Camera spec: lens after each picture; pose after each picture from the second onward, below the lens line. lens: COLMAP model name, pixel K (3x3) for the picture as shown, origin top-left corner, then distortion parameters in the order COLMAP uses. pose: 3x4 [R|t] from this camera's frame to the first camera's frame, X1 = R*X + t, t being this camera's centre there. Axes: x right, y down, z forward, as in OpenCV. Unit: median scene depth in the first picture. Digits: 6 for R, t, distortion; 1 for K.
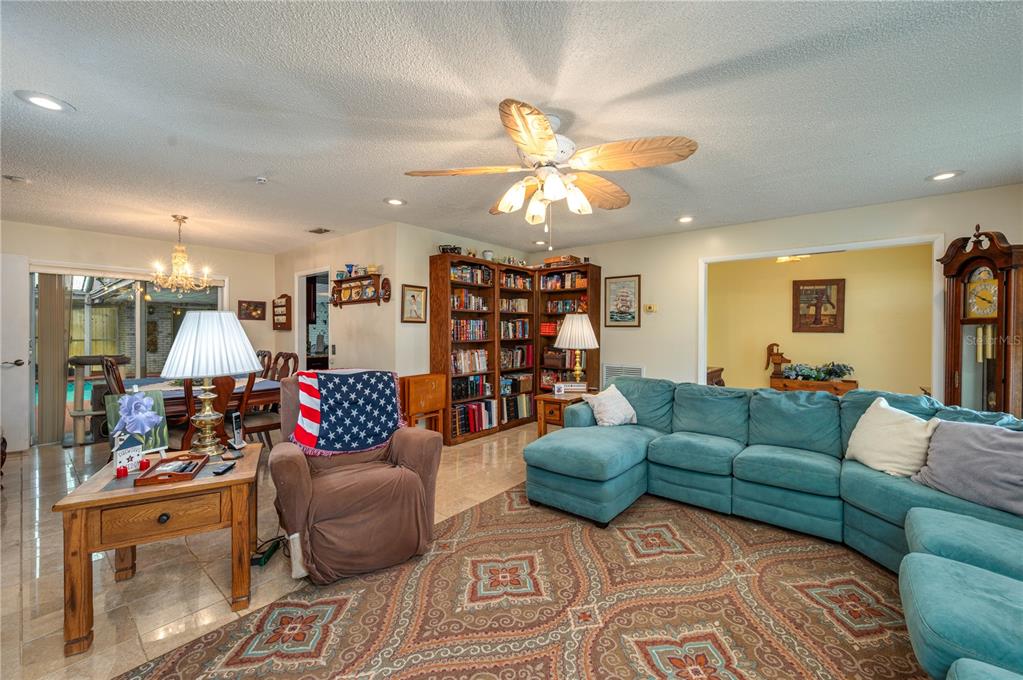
lens RADIAL K [[414.5, 0, 511.9], [0, 414.5, 333.8], [0, 0, 1]] dist [-0.000844, 0.000020]
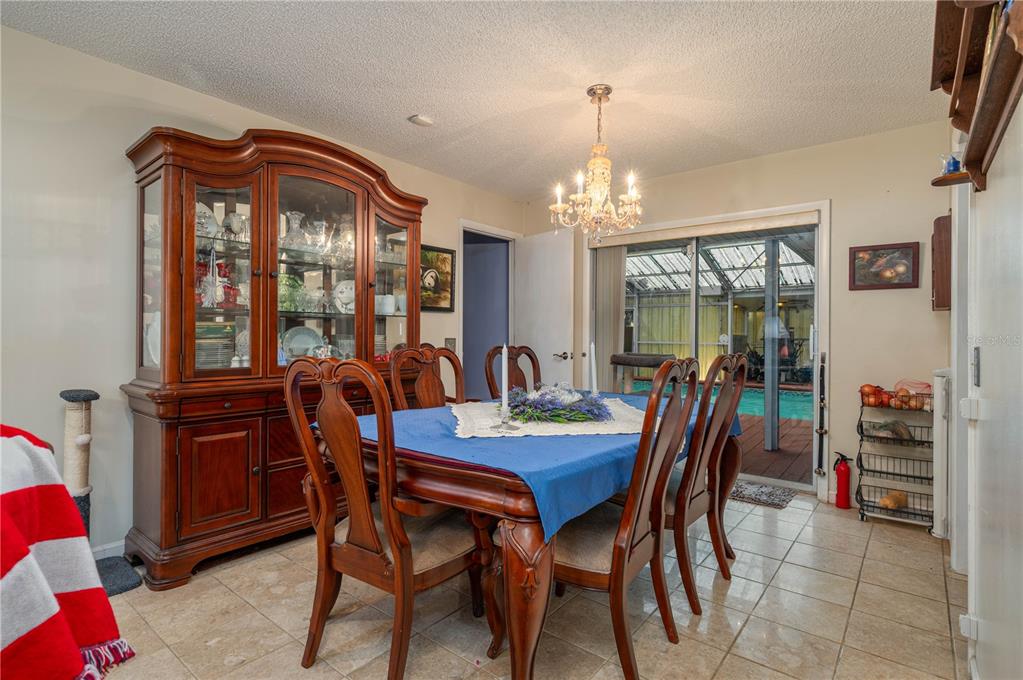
lens RADIAL K [[496.1, 0, 509.3], [0, 496.1, 337.7], [0, 0, 1]] dist [0.000369, -0.000047]
pose [[0.006710, 0.004805, -0.999966, -0.141645], [-0.012427, 0.999912, 0.004722, 0.025501], [0.999900, 0.012395, 0.006769, 0.761436]]
